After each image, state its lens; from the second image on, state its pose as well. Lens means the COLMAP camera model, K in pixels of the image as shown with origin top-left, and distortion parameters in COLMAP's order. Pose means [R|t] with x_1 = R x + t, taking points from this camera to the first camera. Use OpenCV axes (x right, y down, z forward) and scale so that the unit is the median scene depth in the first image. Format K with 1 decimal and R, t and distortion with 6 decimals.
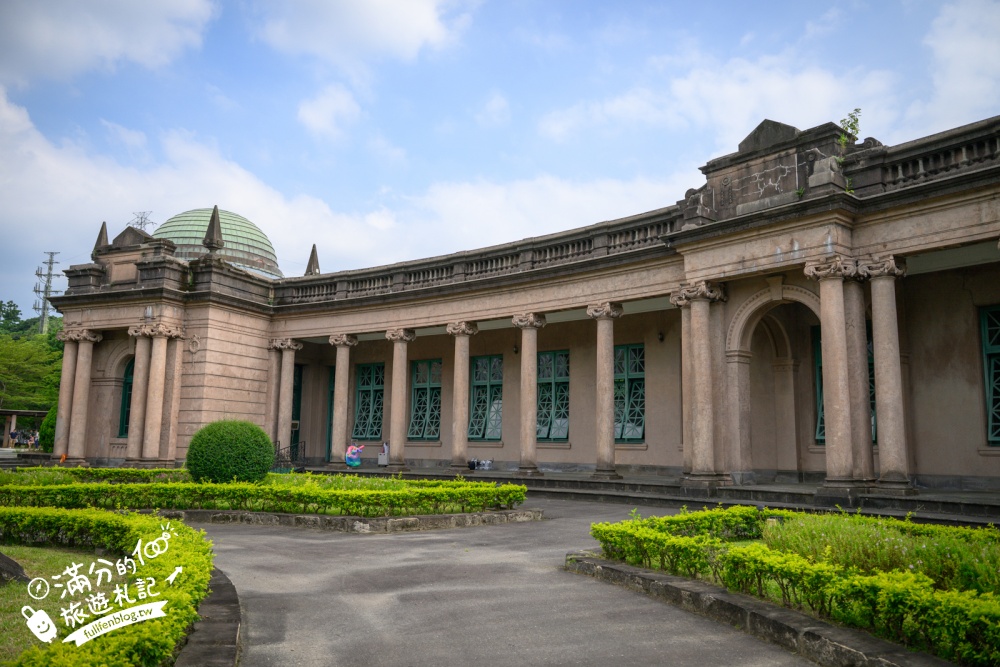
lens RADIAL K [[809.2, 0, 498.8], [0, 809.2, 331.6], [0, 0, 1]] dist [0.013715, 0.000927]
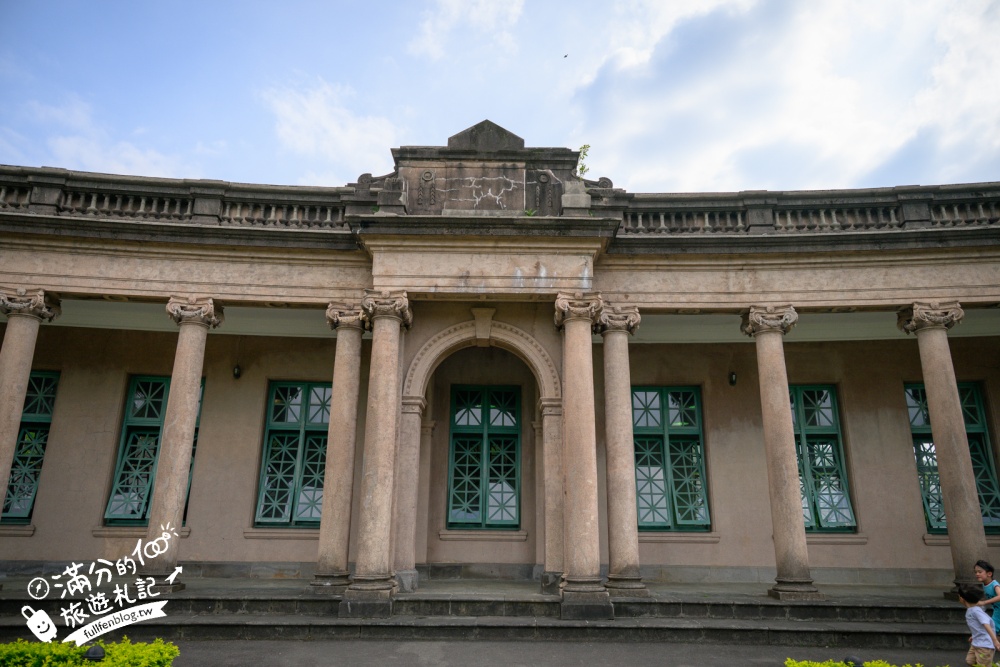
lens RADIAL K [[687.7, 0, 502.9], [0, 687.7, 334.8], [0, 0, 1]] dist [-0.003522, 0.005122]
pose [[0.636642, 0.209530, 0.742148, -0.130572], [-0.110494, 0.977235, -0.181116, 0.073768], [-0.763203, 0.033303, 0.645301, 0.559141]]
